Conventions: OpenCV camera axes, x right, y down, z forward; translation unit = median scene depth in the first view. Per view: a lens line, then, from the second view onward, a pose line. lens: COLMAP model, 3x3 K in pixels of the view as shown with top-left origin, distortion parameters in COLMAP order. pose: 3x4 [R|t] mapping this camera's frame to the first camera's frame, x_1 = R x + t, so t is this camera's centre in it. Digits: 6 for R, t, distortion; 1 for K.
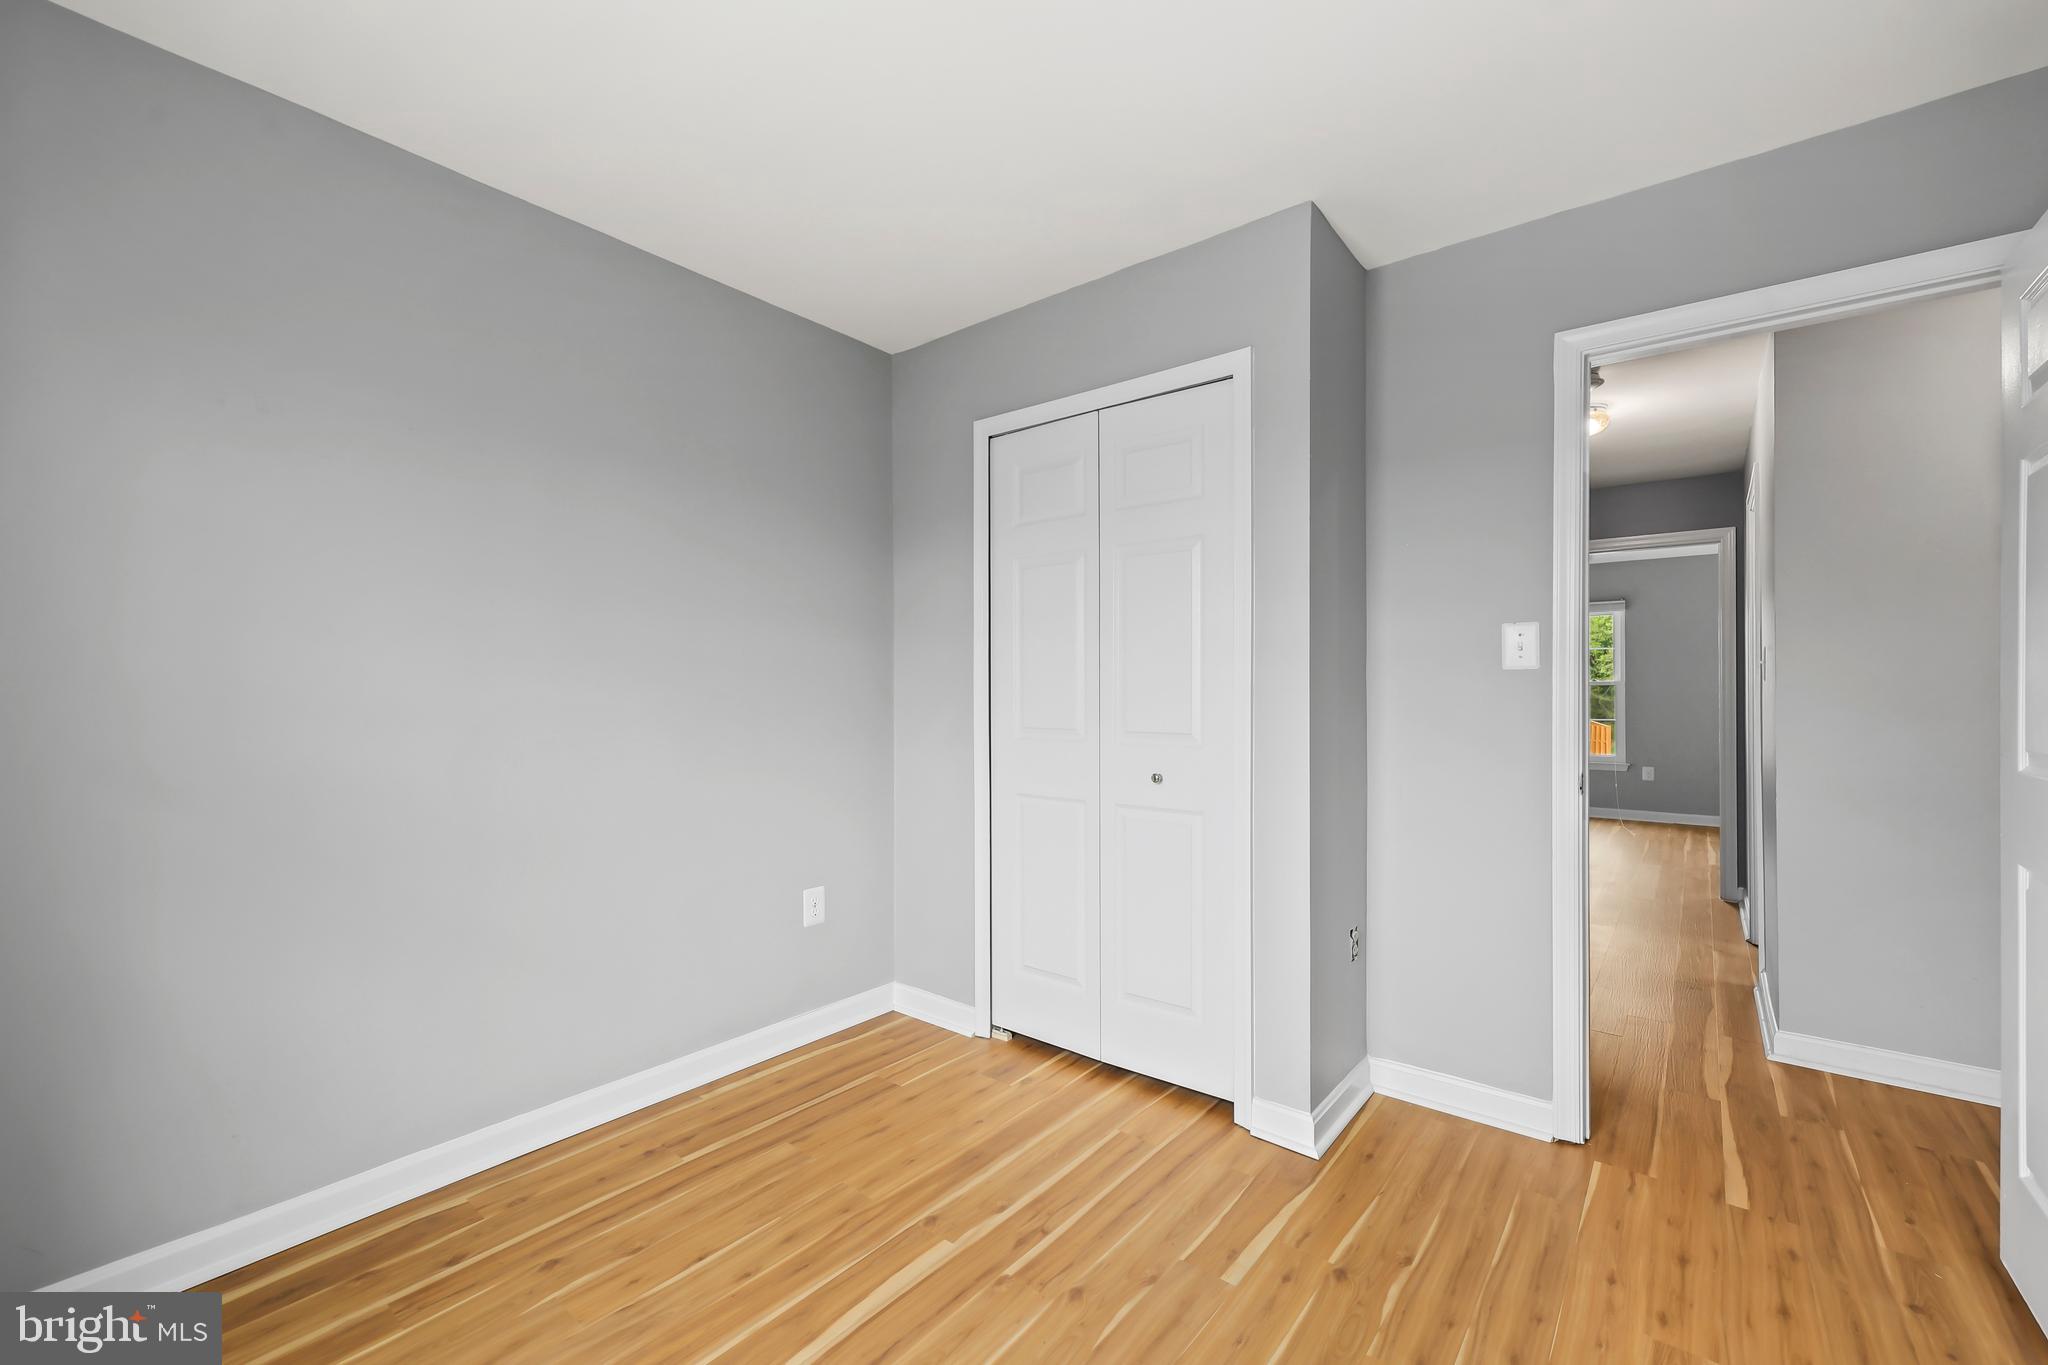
lens RADIAL K [[837.8, 0, 1040.3], [0, 837.8, 684.4], [0, 0, 1]] dist [0.003289, -0.001294]
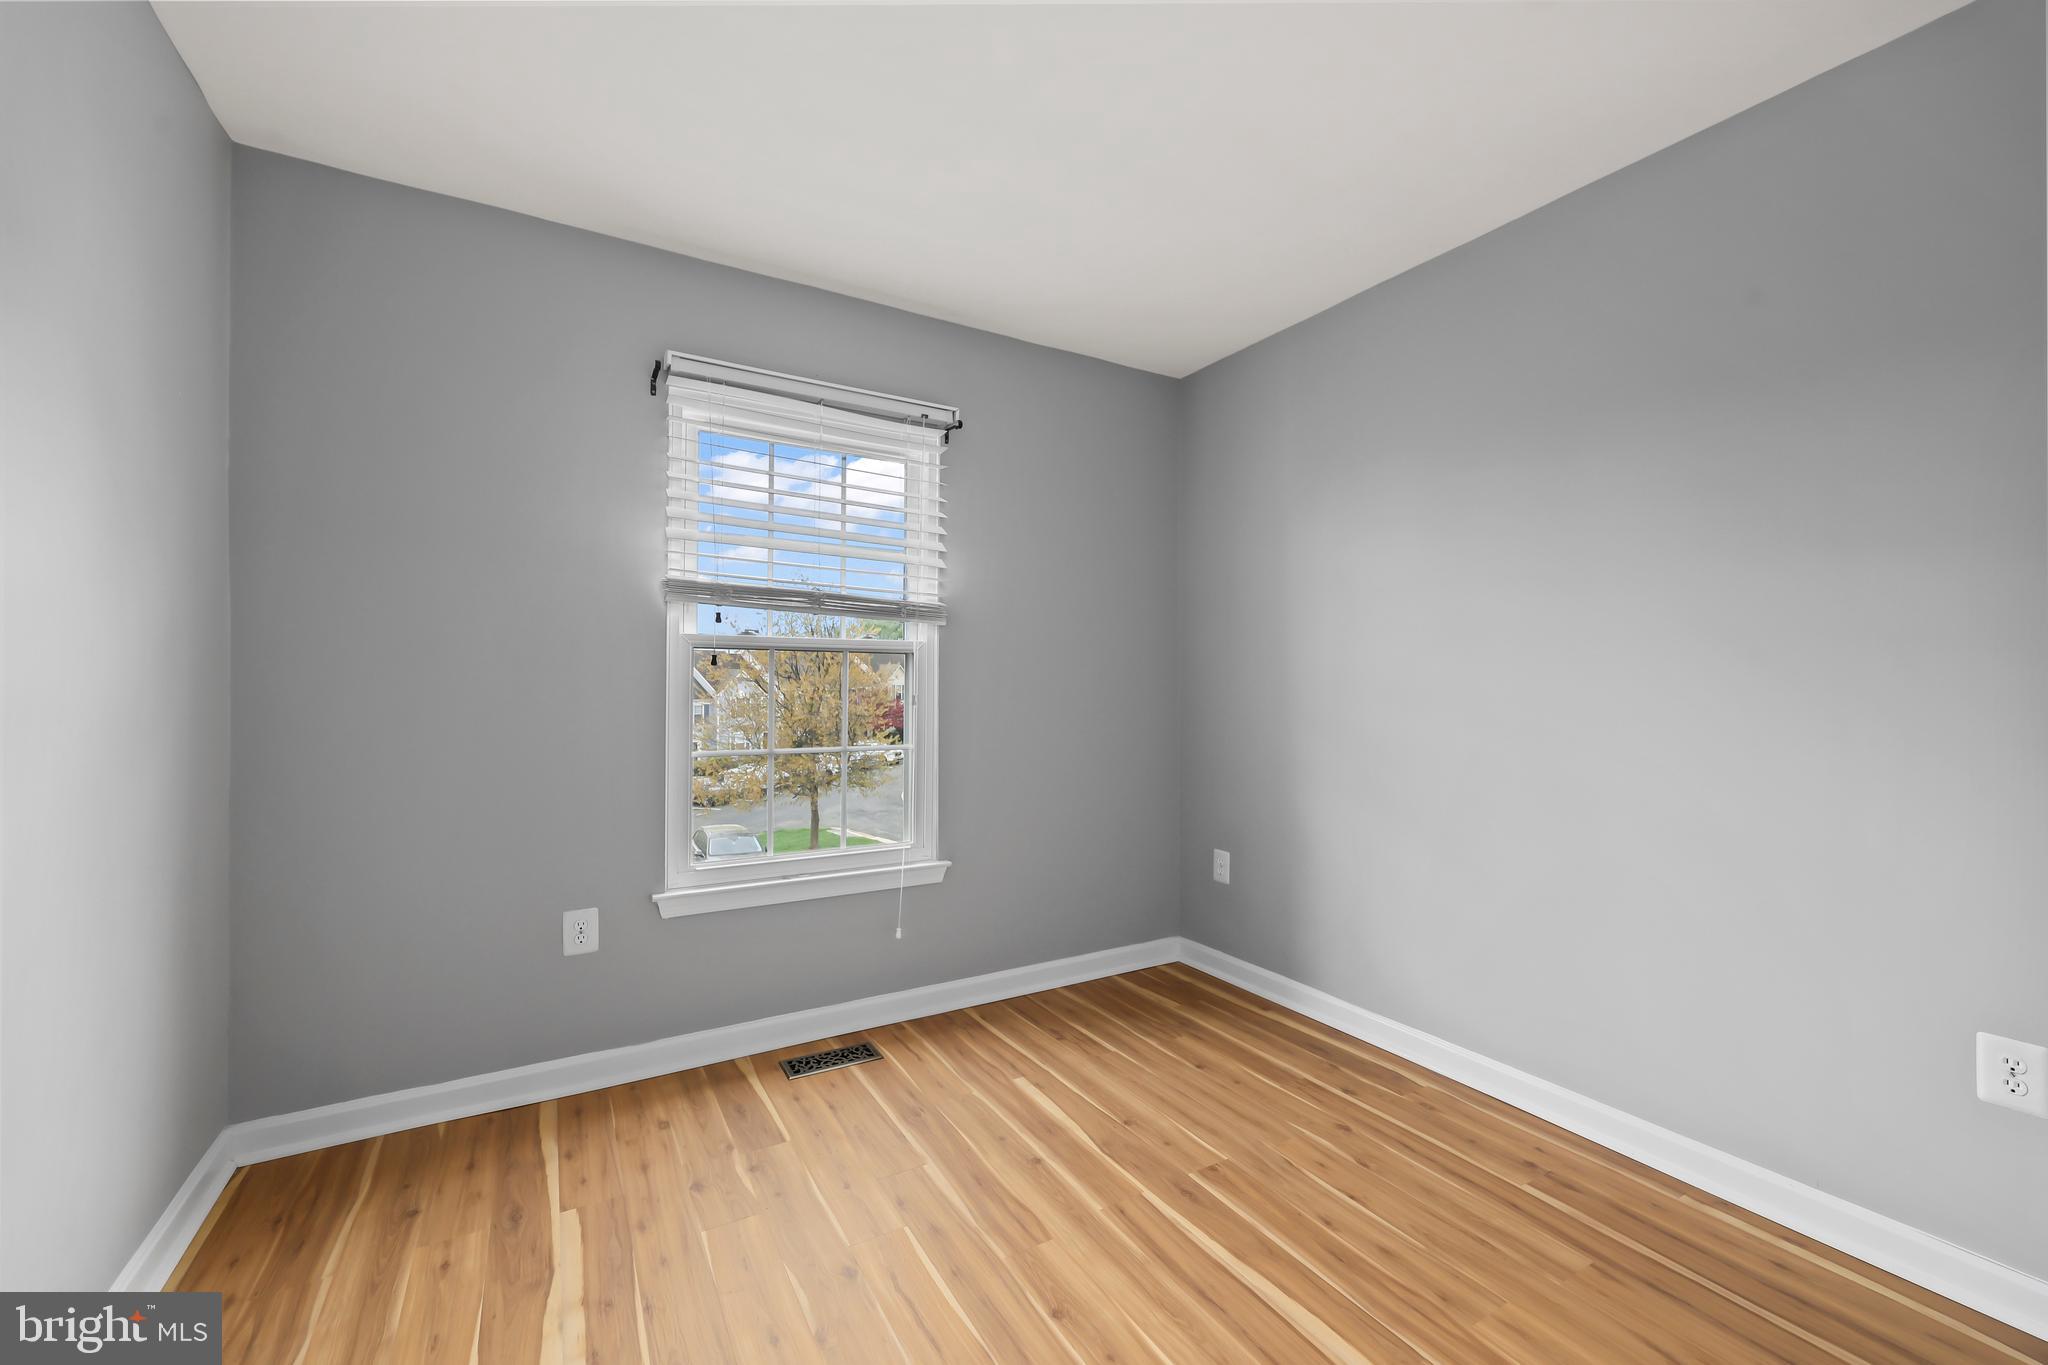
lens RADIAL K [[837.8, 0, 1033.8], [0, 837.8, 673.3], [0, 0, 1]] dist [0.003289, -0.001294]
pose [[-0.367595, -0.006175, -0.929966, 0.721646], [0.010879, 0.999881, -0.010939, 0.009921], [0.929922, -0.014138, -0.367484, 0.966002]]
